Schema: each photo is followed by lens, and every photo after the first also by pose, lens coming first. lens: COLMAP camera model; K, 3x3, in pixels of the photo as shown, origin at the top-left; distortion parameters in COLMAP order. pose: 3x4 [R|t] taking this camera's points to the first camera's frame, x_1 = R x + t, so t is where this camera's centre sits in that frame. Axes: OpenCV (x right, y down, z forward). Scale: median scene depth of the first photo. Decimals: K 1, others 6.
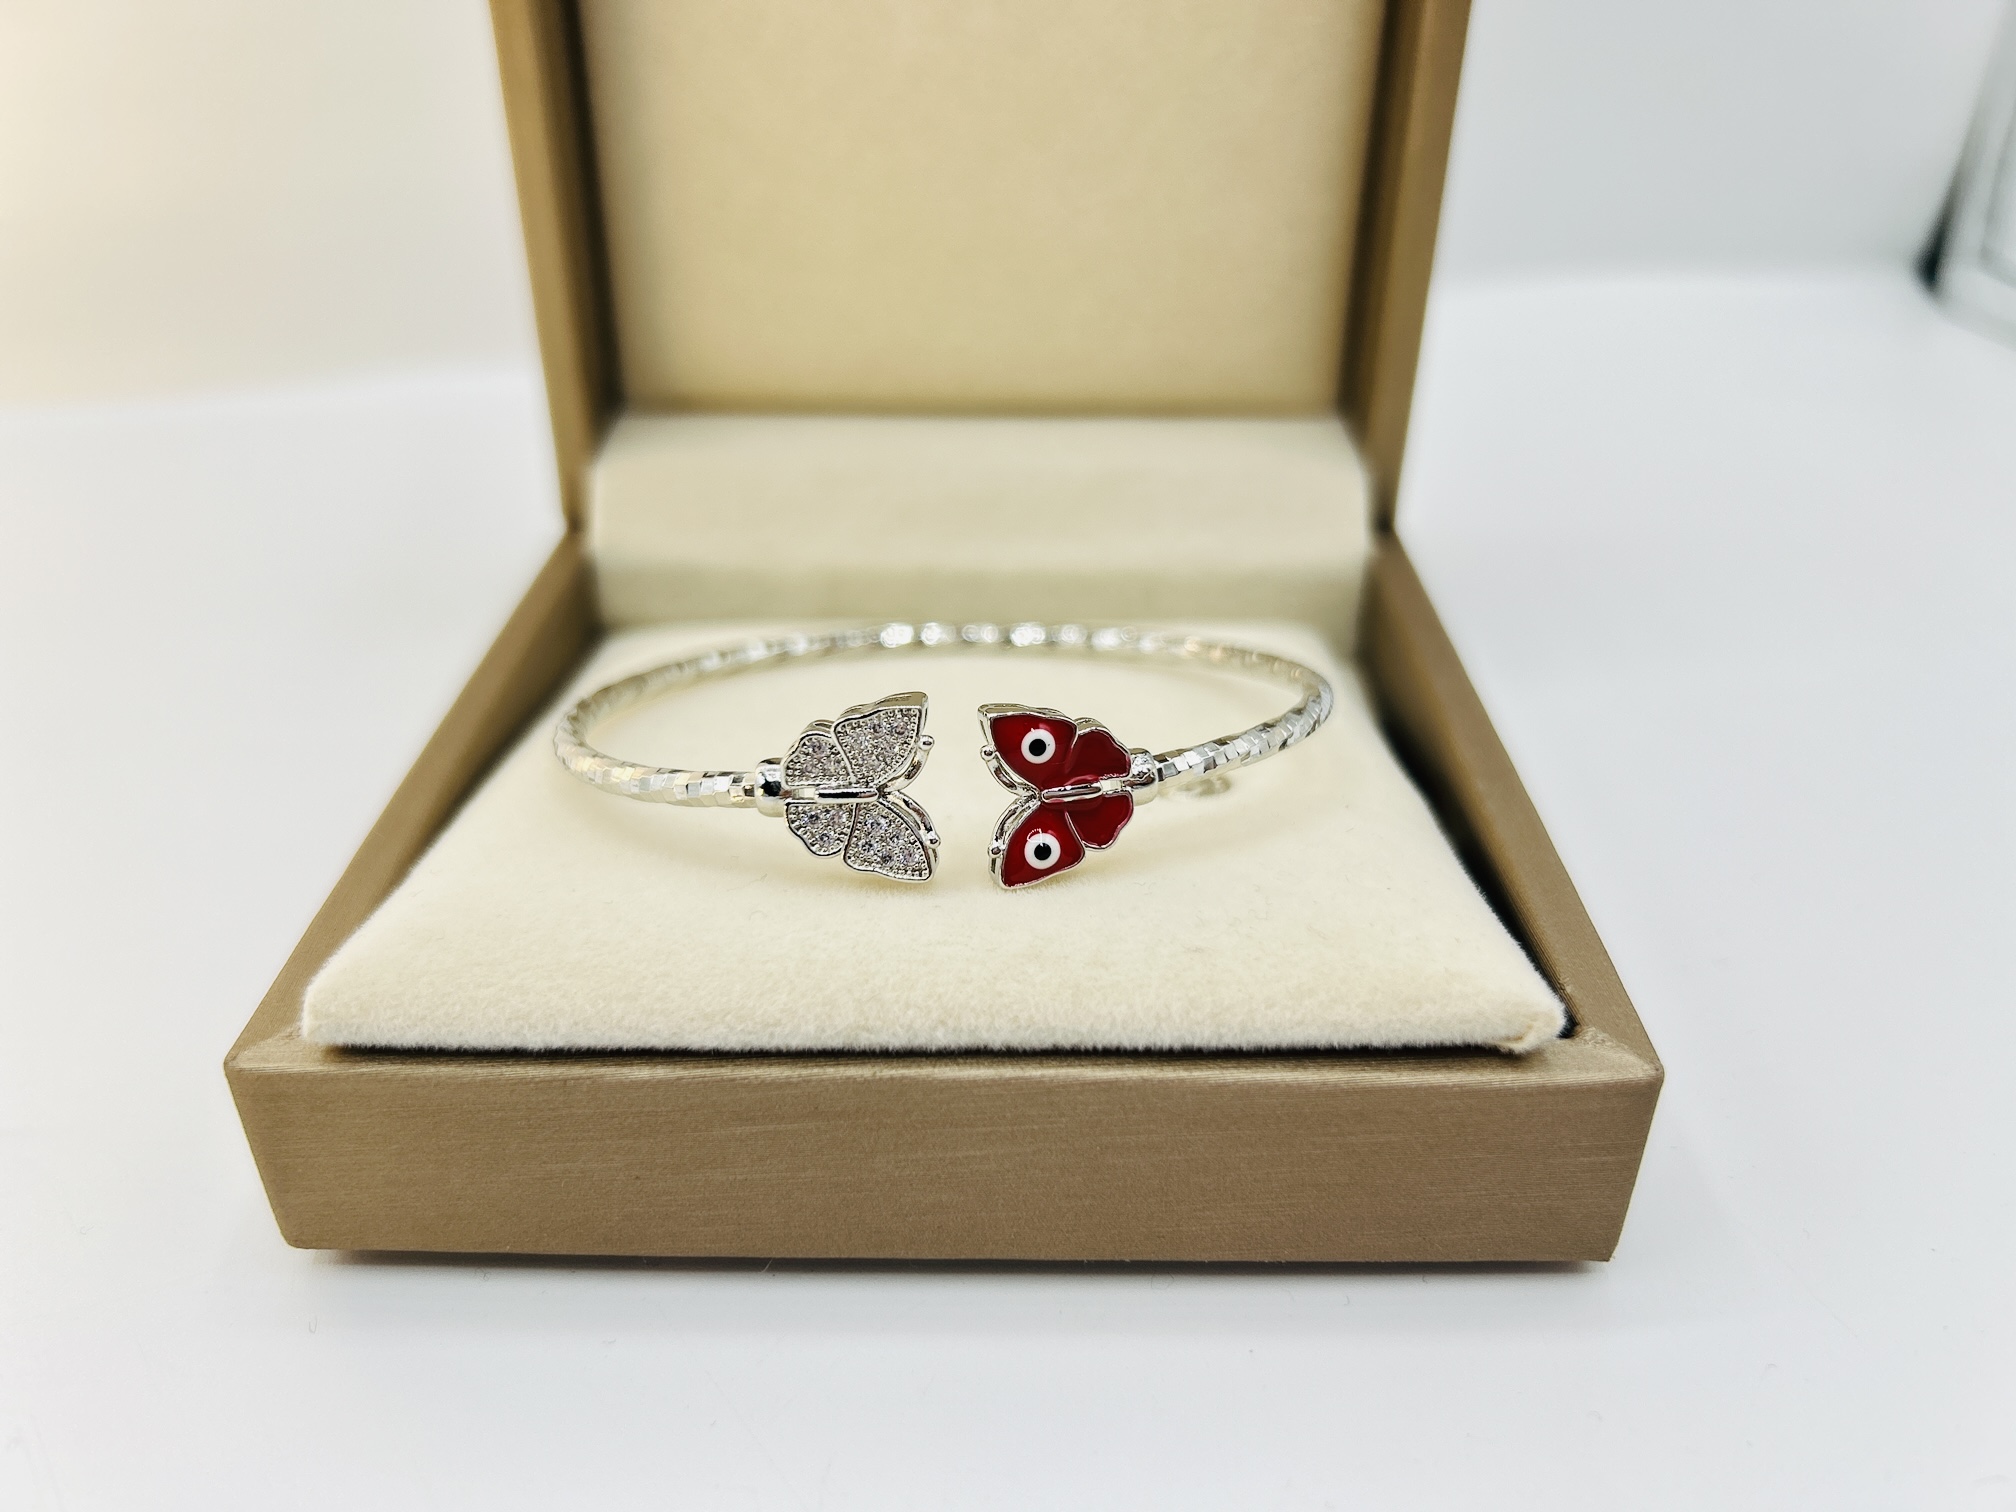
lens RADIAL K [[1574.8, 0, 1006.8], [0, 1574.8, 746.5], [0, 0, 1]] dist [0.035458, -0.205392]
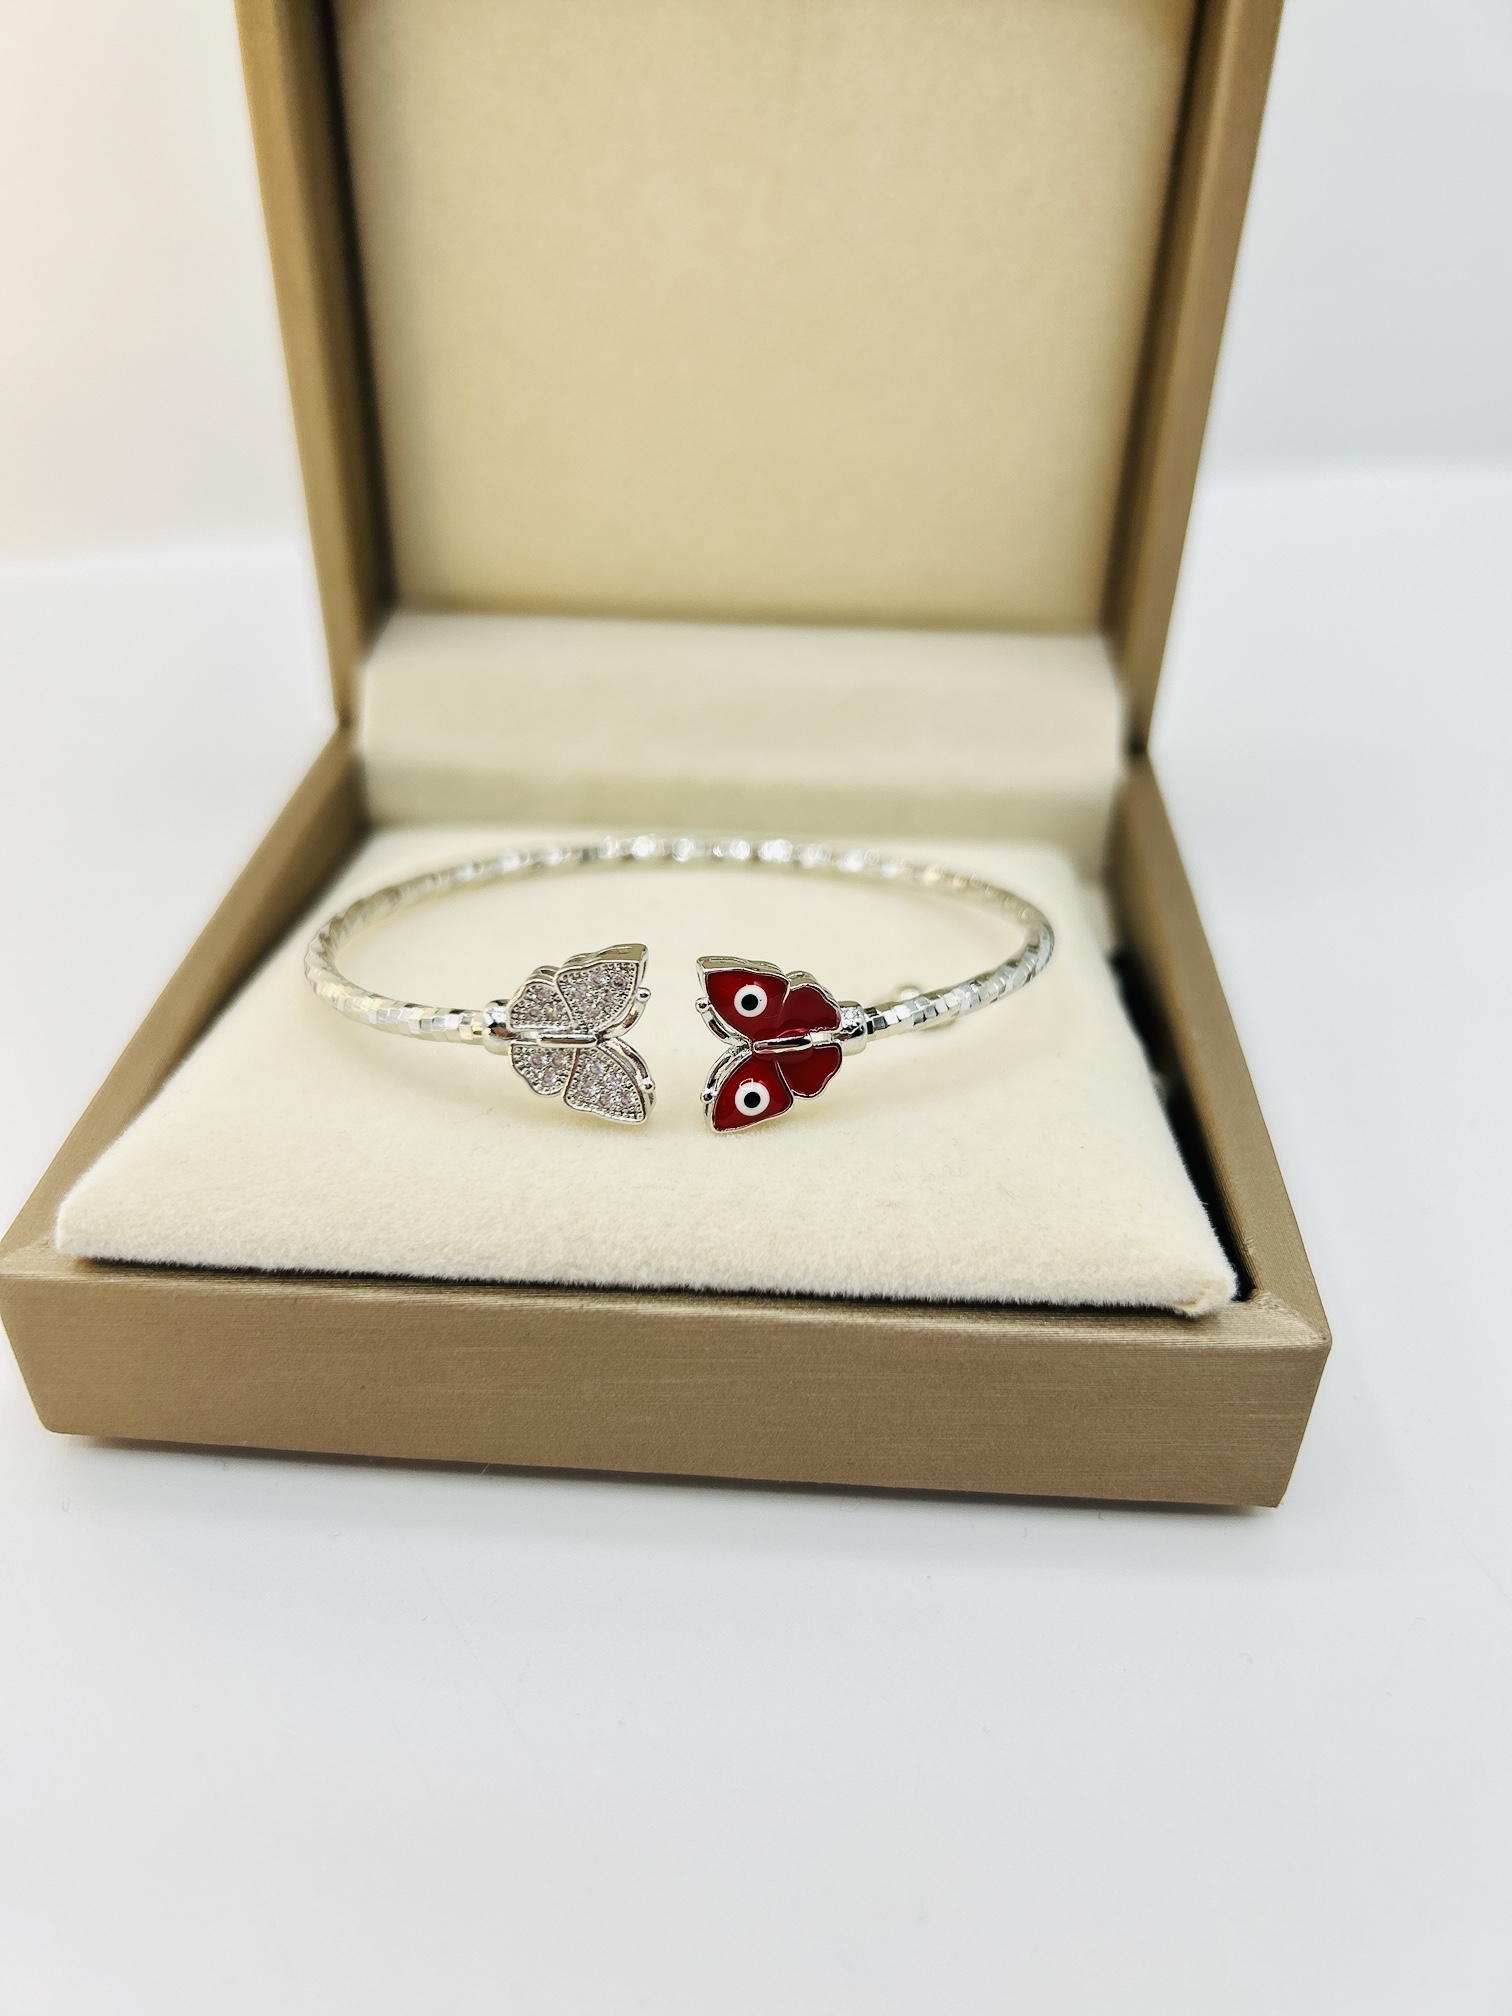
lens RADIAL K [[1574.8, 0, 748.2], [0, 1574.8, 974.3], [0, 0, 1]] dist [0.035458, -0.205392]
pose [[0.998549, 0.037531, -0.038627, 0.061093], [-0.035151, 0.997545, 0.060561, -0.084866], [0.040805, -0.059115, 0.997417, -0.046077]]
